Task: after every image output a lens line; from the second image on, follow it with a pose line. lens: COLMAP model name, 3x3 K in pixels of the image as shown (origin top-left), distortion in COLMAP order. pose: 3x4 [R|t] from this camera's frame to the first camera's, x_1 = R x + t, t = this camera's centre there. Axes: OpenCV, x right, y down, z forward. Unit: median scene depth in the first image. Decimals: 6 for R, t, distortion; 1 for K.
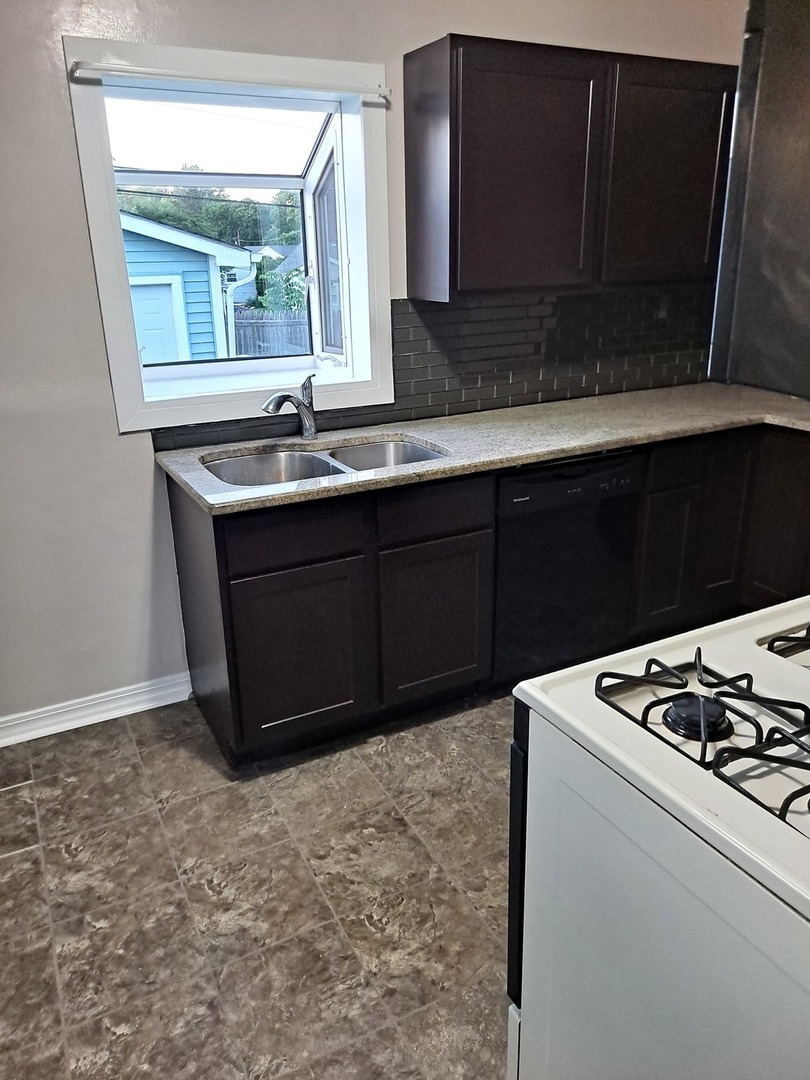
lens RADIAL K [[786.1, 0, 407.0], [0, 786.1, 536.4], [0, 0, 1]] dist [0.014711, -0.003689]
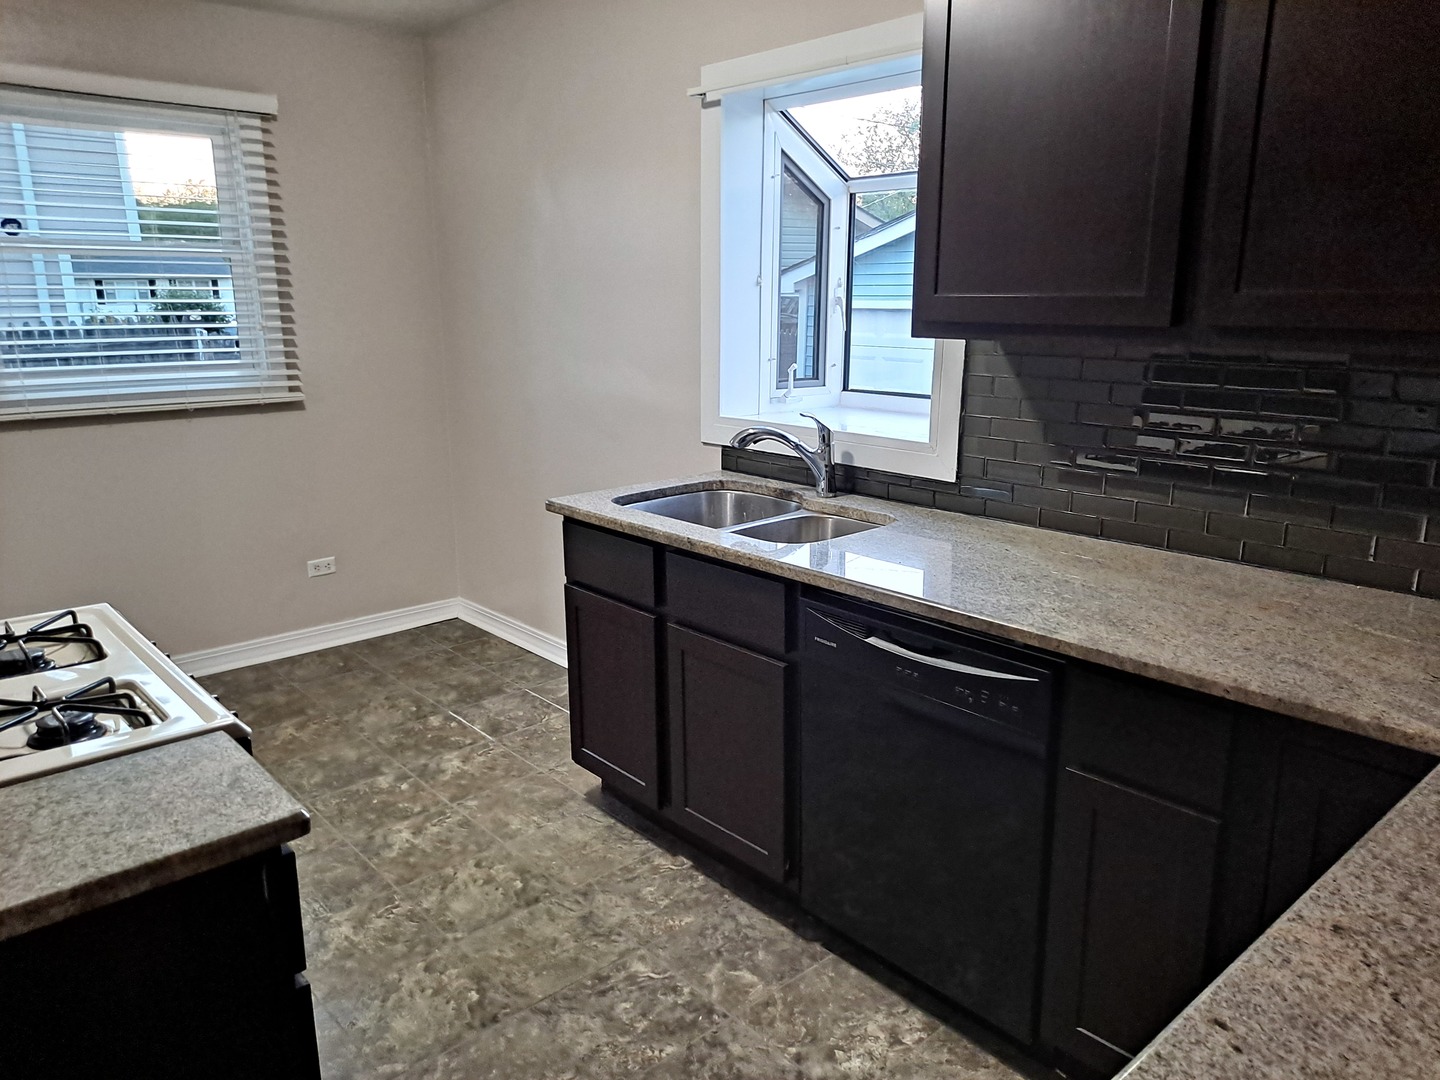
lens RADIAL K [[1048.1, 0, 721.1], [0, 1048.1, 545.2], [0, 0, 1]] dist [0.014711, -0.003689]
pose [[0.229257, 0.250082, -0.940691, 0.953847], [-0.327085, 0.930026, 0.167532, -0.246752], [0.916764, 0.269278, 0.295013, 0.683087]]
